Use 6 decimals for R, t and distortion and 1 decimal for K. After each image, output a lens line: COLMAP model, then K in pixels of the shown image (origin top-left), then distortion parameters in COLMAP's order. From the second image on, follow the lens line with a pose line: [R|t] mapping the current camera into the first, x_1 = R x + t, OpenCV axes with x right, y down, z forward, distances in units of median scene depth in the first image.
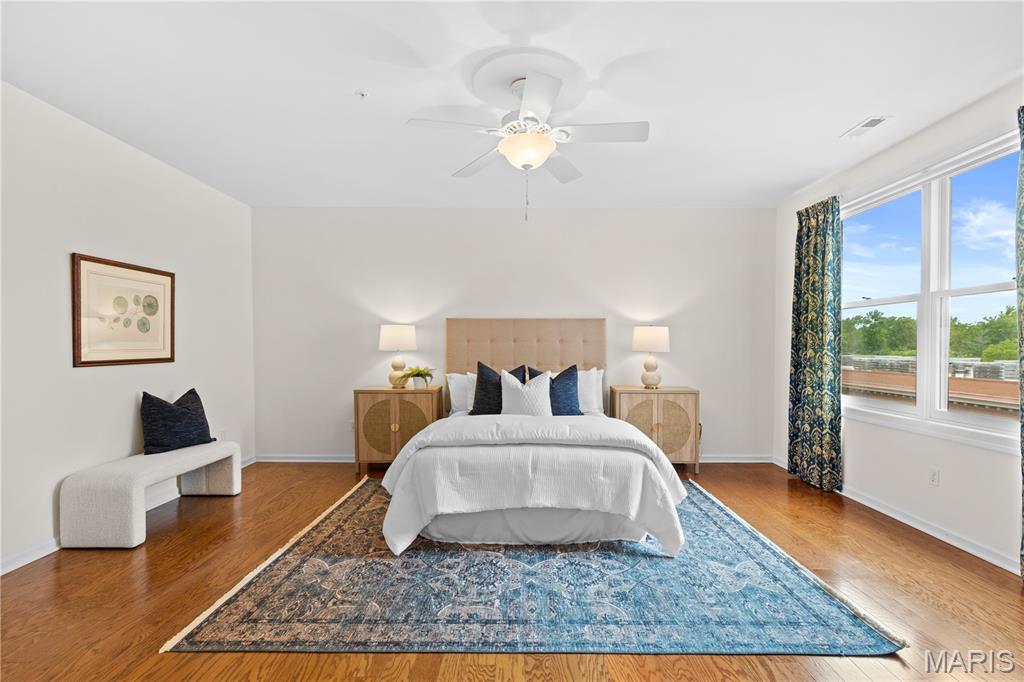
lens RADIAL K [[466.1, 0, 517.0], [0, 466.1, 348.7], [0, 0, 1]] dist [0.002847, -0.001278]
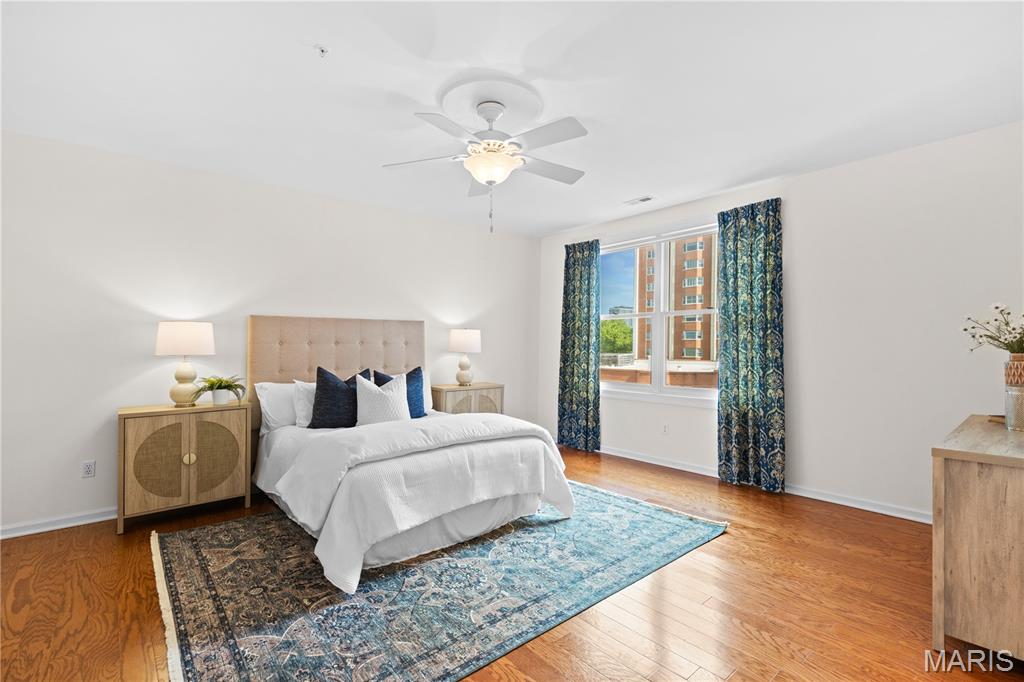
lens RADIAL K [[466.1, 0, 516.2], [0, 466.1, 341.1], [0, 0, 1]] dist [0.002847, -0.001278]
pose [[0.757756, -0.000388, 0.652537, -0.556591], [0.009110, 0.999909, -0.009984, -0.012993], [-0.652474, 0.013510, 0.757691, 0.134887]]
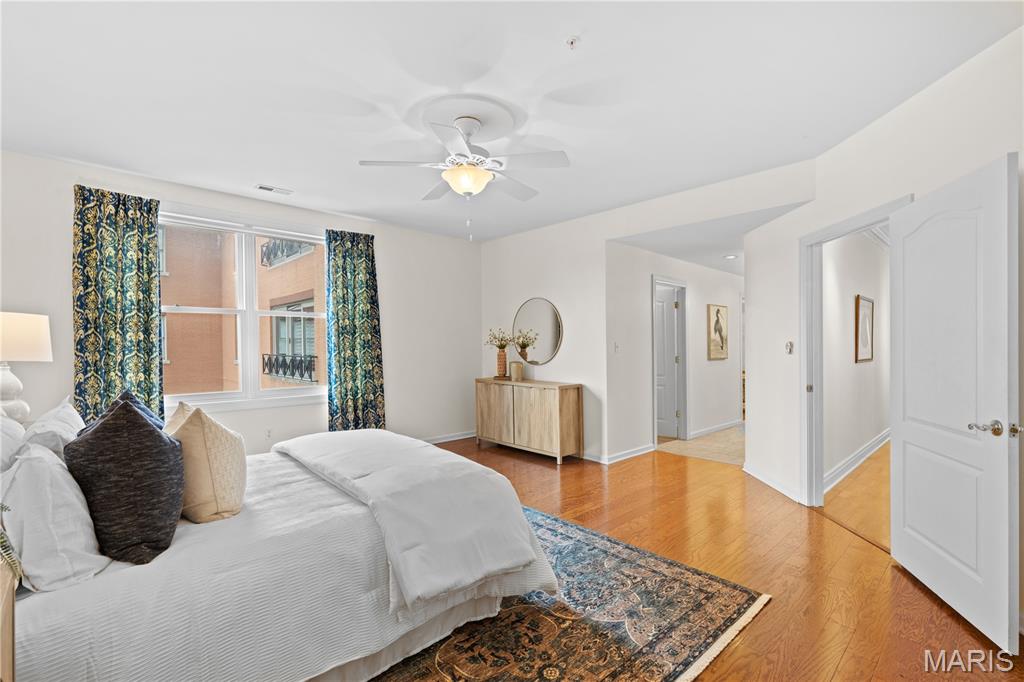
lens RADIAL K [[466.1, 0, 505.7], [0, 466.1, 345.3], [0, 0, 1]] dist [0.002847, -0.001278]
pose [[-0.678923, -0.006641, 0.734179, -0.783511], [0.002350, 0.999934, 0.011219, -0.028660], [-0.734205, 0.009342, -0.678863, 1.553020]]
